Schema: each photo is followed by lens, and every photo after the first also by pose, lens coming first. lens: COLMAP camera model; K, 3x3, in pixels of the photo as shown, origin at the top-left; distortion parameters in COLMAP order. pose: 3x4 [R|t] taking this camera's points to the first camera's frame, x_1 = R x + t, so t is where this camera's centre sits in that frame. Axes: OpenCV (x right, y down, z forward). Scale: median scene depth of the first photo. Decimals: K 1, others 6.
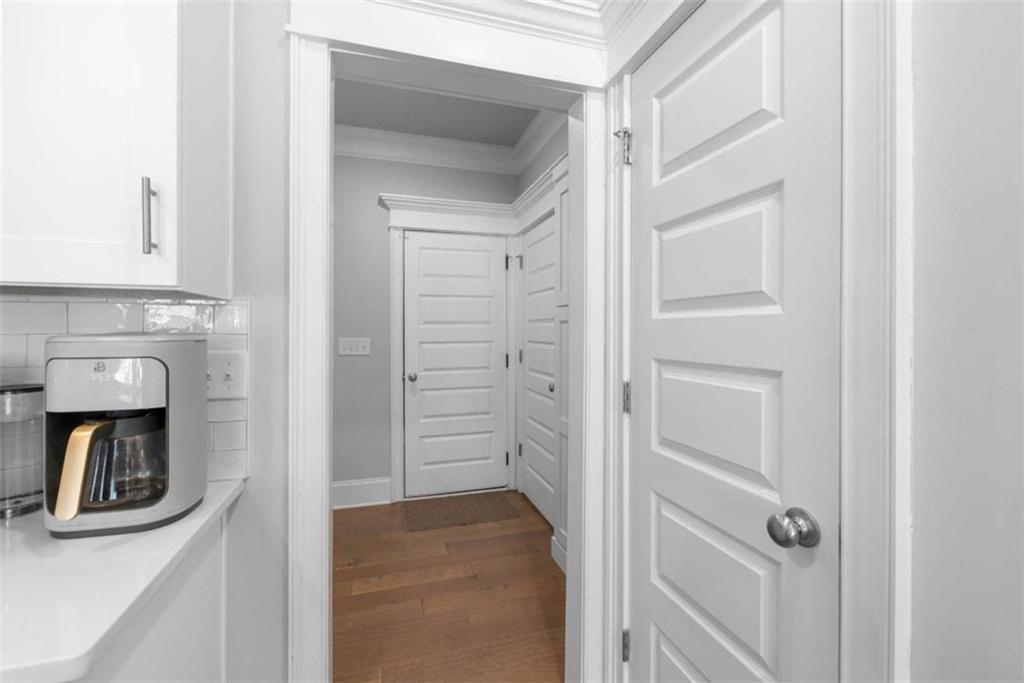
lens RADIAL K [[432.8, 0, 511.0], [0, 432.8, 333.9], [0, 0, 1]] dist [-0.001992, -0.000050]
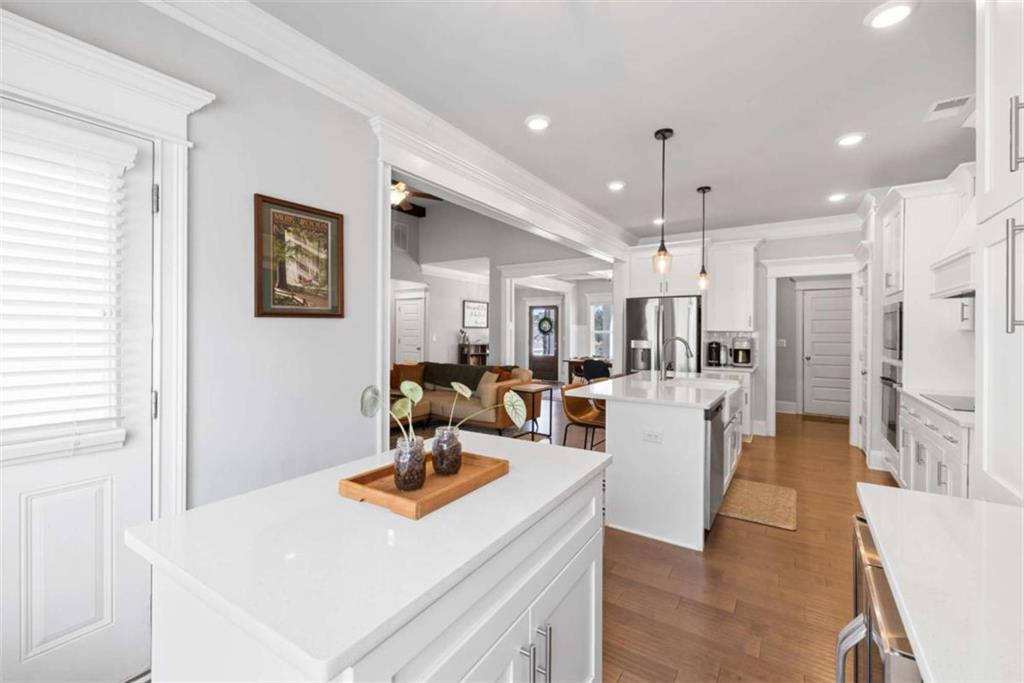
lens RADIAL K [[432.8, 0, 510.7], [0, 432.8, 331.1], [0, 0, 1]] dist [-0.001992, -0.000050]
pose [[0.633101, 0.000796, -0.774069, 0.524536], [-0.005949, 0.999975, -0.003837, -0.016185], [0.774047, 0.007034, 0.633090, -1.578746]]
